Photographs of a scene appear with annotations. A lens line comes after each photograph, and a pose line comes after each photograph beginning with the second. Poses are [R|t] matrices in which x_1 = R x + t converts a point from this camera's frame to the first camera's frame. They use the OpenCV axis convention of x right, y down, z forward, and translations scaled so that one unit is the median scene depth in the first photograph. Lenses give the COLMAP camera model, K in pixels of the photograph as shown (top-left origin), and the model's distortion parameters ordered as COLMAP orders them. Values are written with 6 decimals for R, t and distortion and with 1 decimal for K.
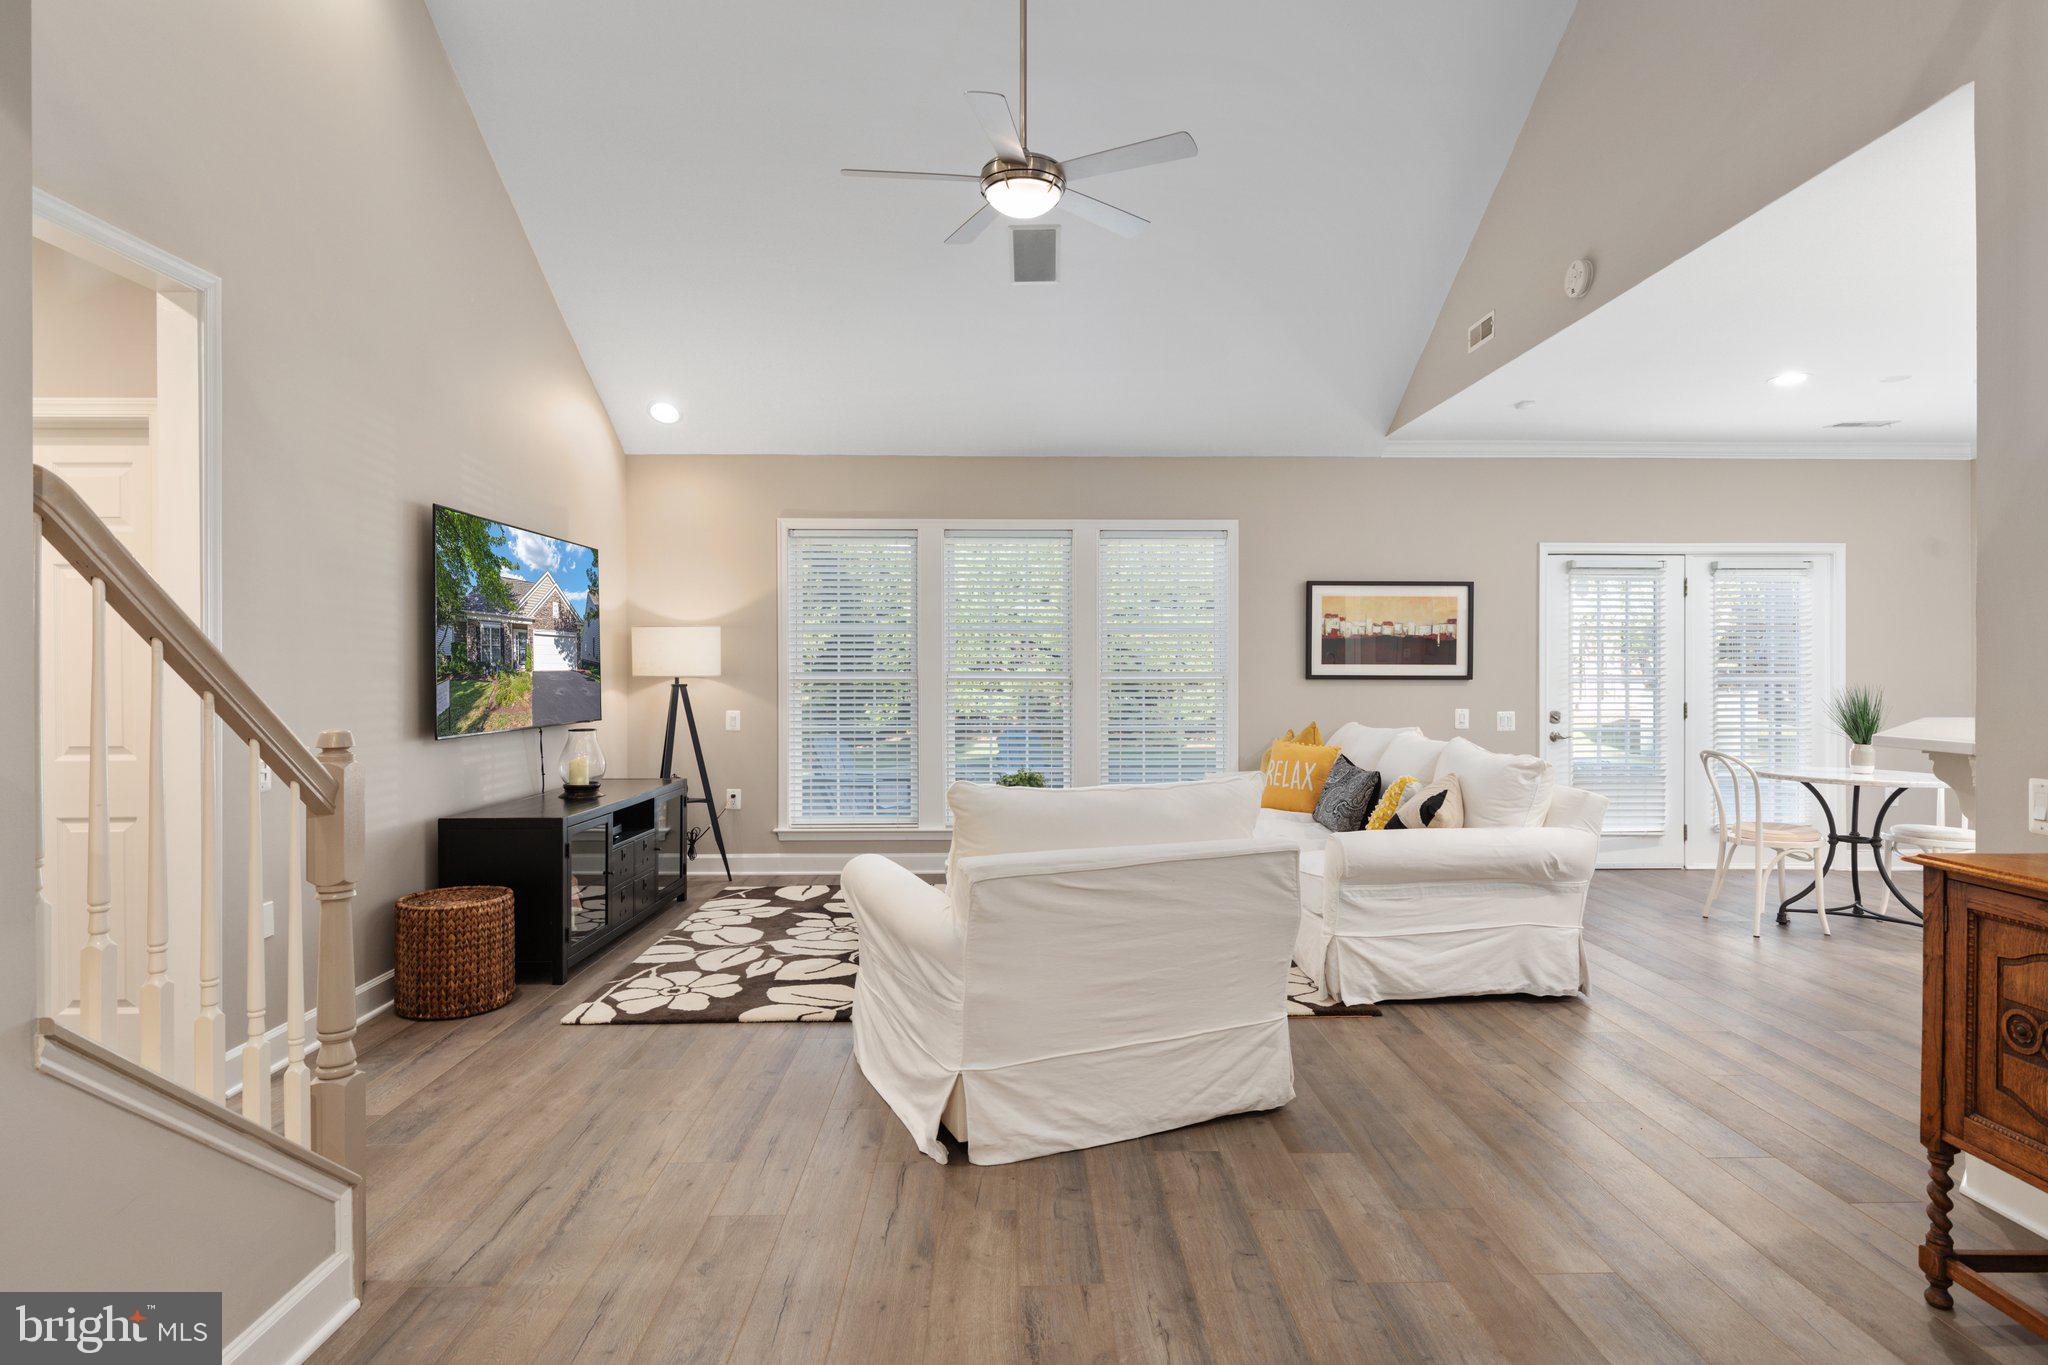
lens RADIAL K [[1085.4, 0, 1033.5], [0, 1085.4, 669.4], [0, 0, 1]] dist [-0.005047, 0.002257]
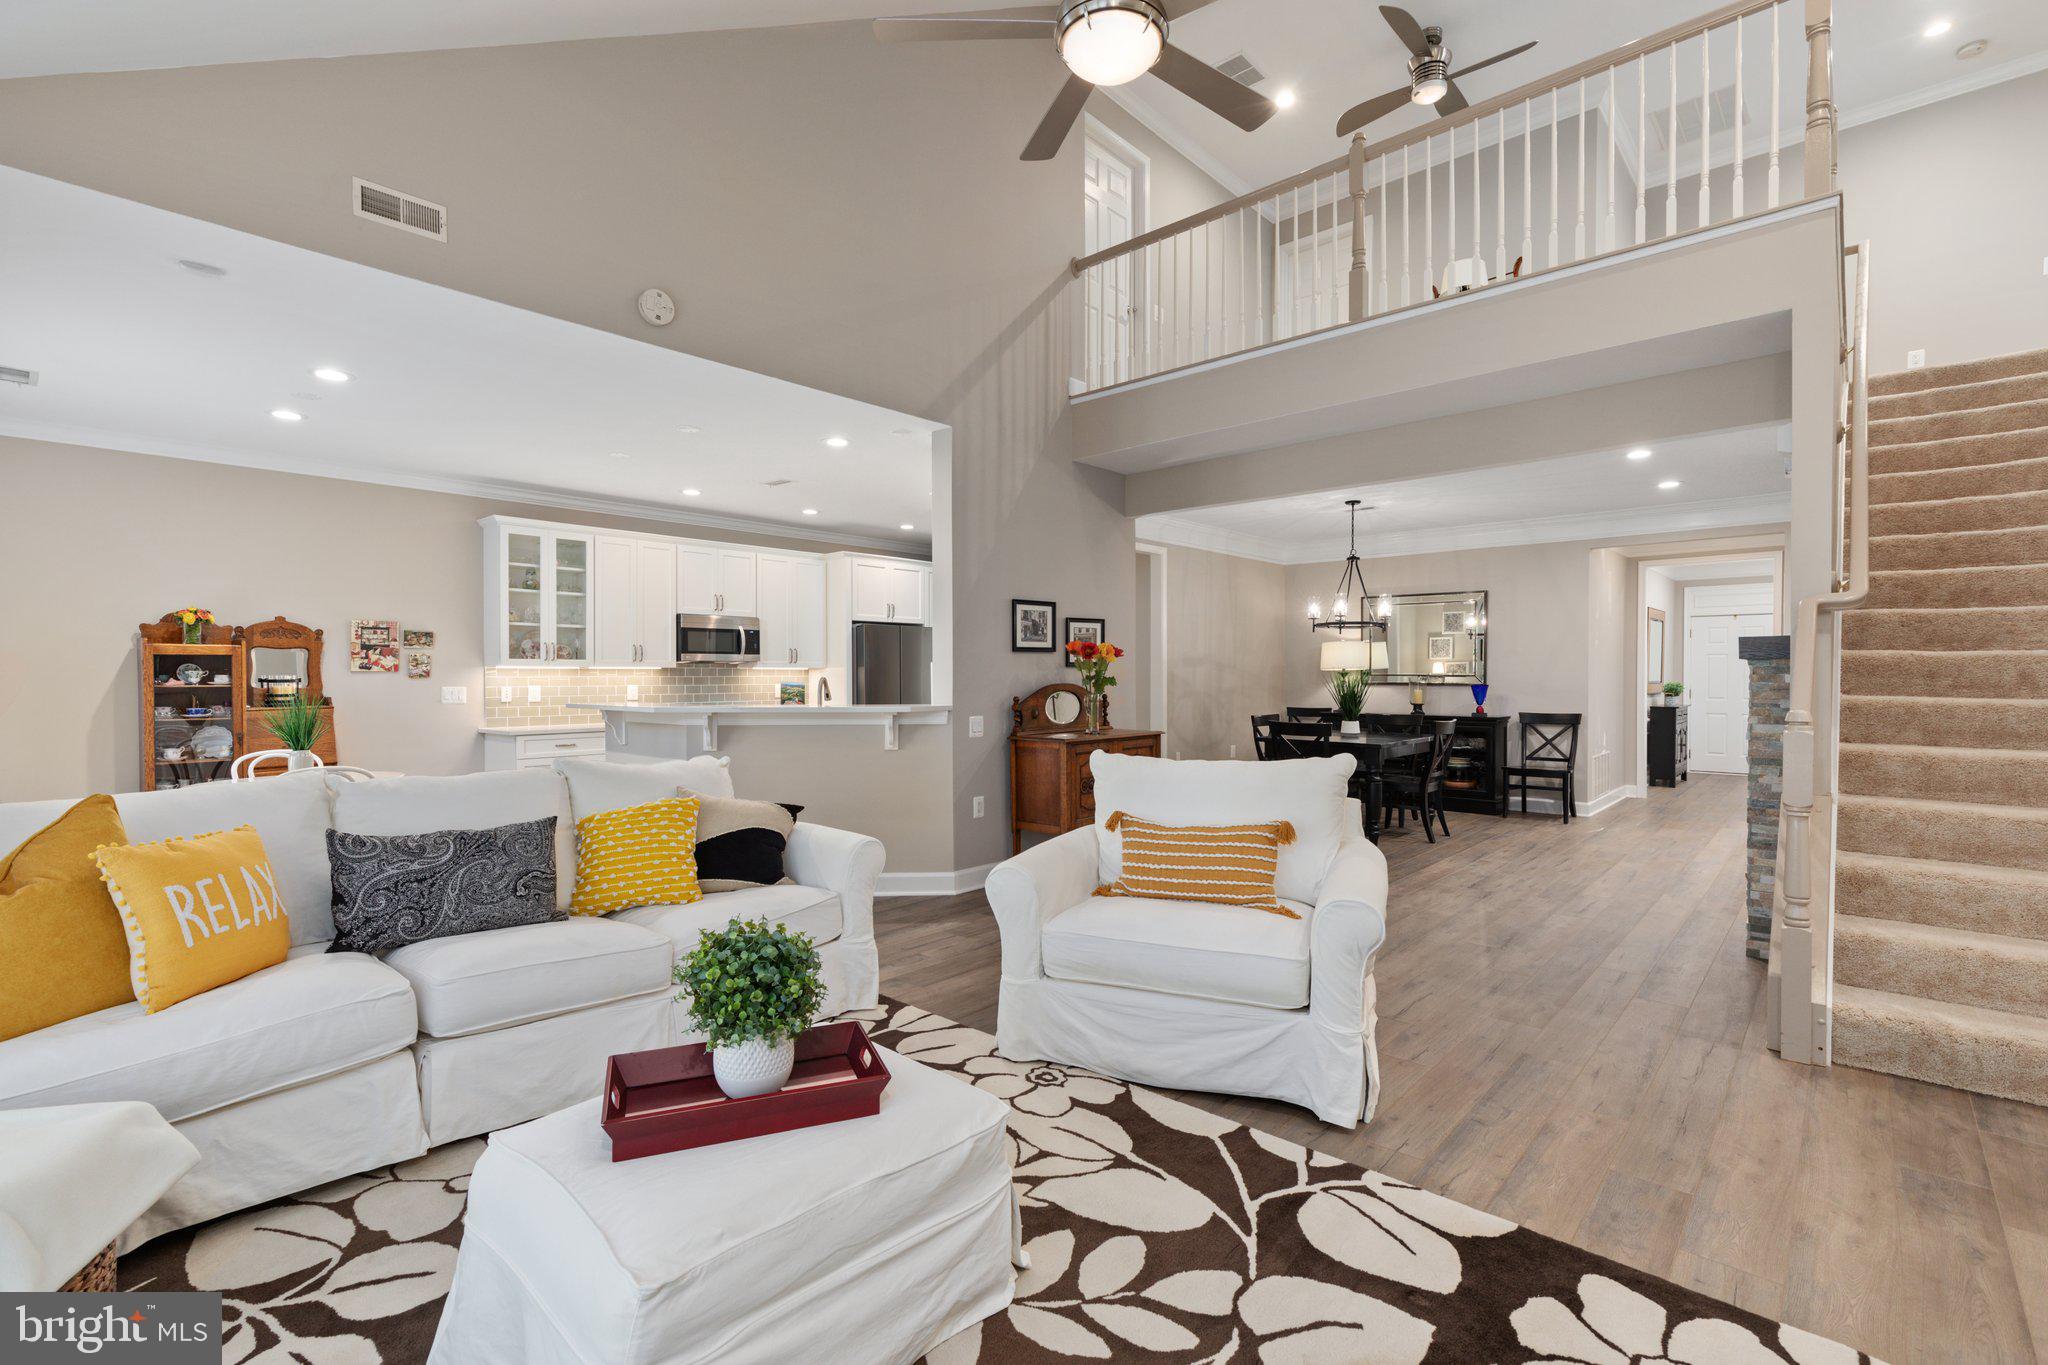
lens RADIAL K [[916.2, 0, 1031.5], [0, 916.2, 683.5], [0, 0, 1]] dist [0.004645, 0.000508]
pose [[-0.725226, -0.003179, 0.688503, -0.362122], [0.006515, 0.999913, 0.011479, -0.001000], [-0.688480, 0.012810, -0.725142, 1.314947]]
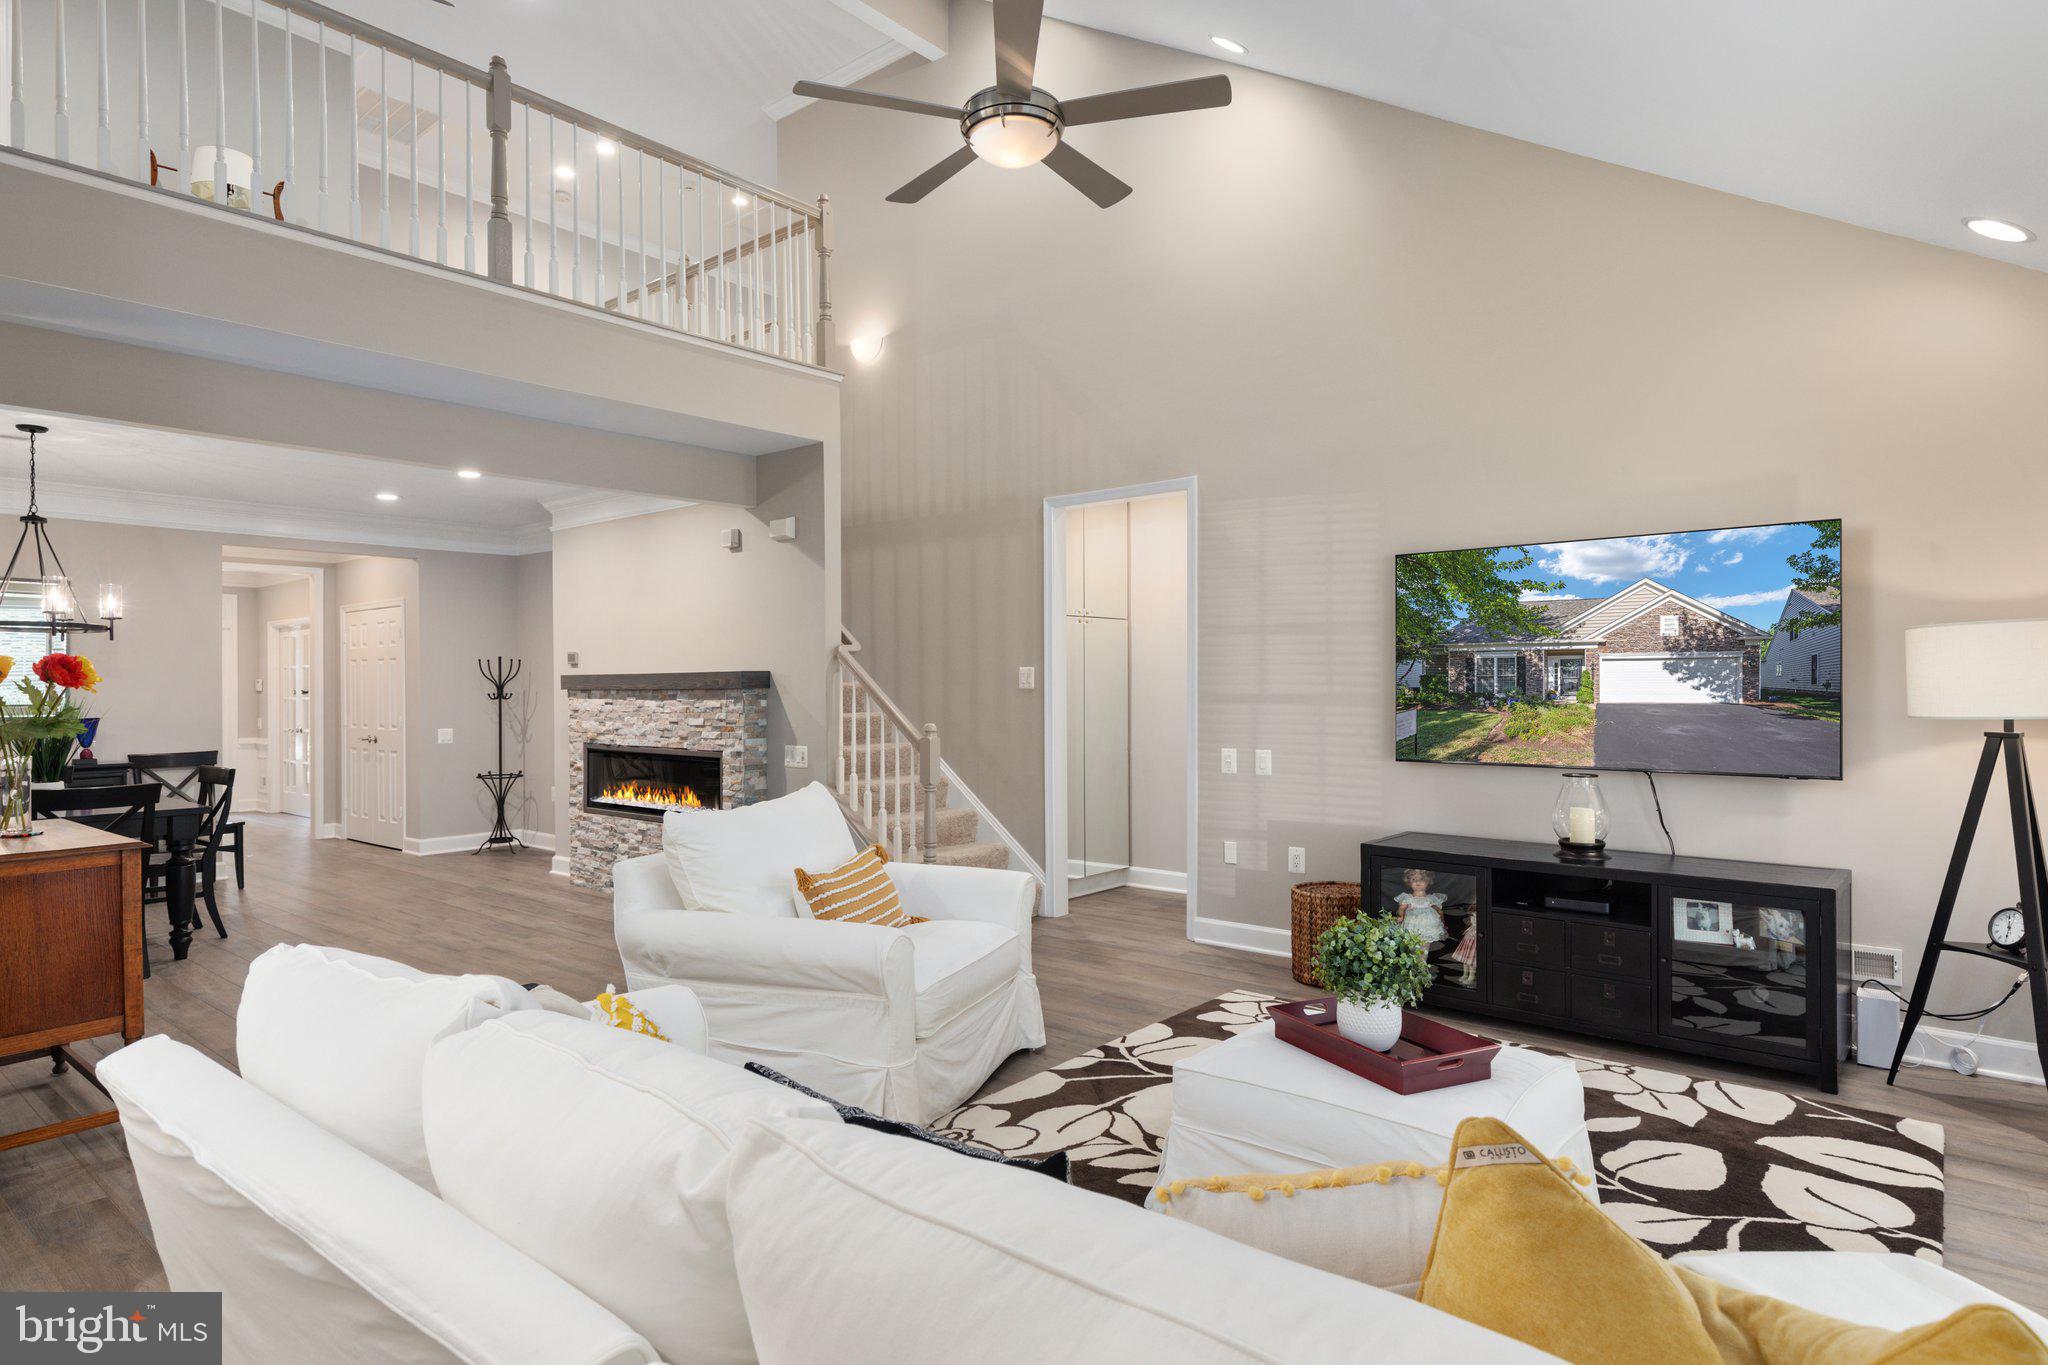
lens RADIAL K [[1085.4, 0, 1024.0], [0, 1085.4, 696.2], [0, 0, 1]] dist [-0.005047, 0.002257]
pose [[-0.665161, 0.008006, -0.746657, 0.521817], [0.002214, 0.999959, 0.008751, -0.013284], [0.746697, 0.004168, -0.665151, 1.352734]]
